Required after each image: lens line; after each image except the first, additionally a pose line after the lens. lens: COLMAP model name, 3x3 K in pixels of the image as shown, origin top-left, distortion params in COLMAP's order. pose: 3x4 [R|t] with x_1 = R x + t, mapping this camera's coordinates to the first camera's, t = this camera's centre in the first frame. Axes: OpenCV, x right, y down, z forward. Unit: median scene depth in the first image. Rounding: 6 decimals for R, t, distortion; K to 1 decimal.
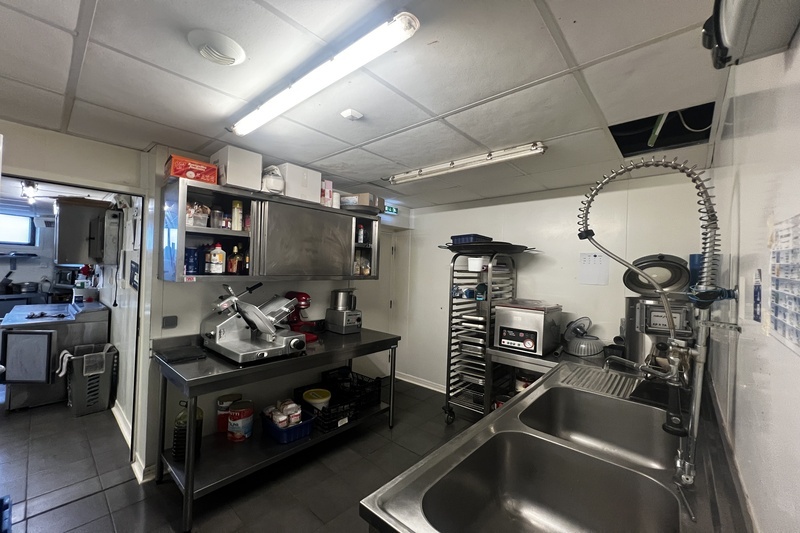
lens RADIAL K [[319.8, 0, 401.4], [0, 319.8, 261.3], [0, 0, 1]] dist [-0.000264, -0.000226]
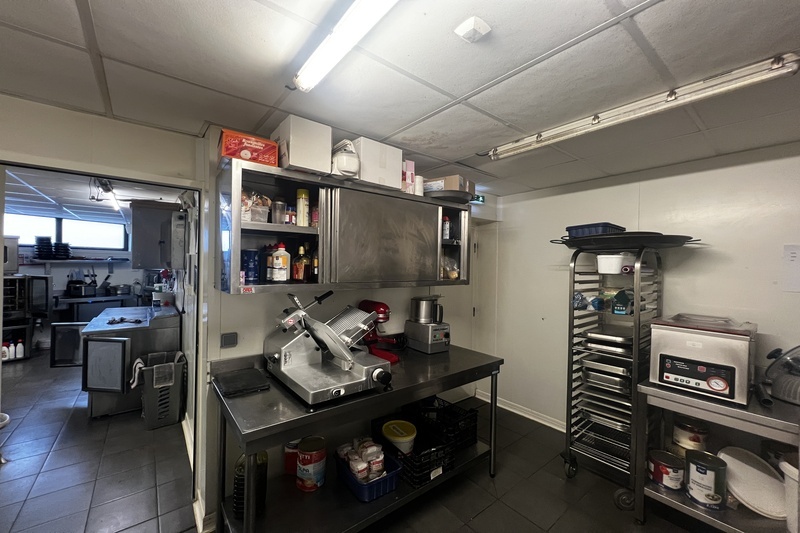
lens RADIAL K [[319.8, 0, 401.4], [0, 319.8, 261.3], [0, 0, 1]] dist [-0.000264, -0.000226]
pose [[0.984780, -0.014980, -0.173160, -0.120288], [0.016008, 0.999862, 0.004538, -0.008762], [0.173068, -0.007241, 0.984883, 0.227390]]
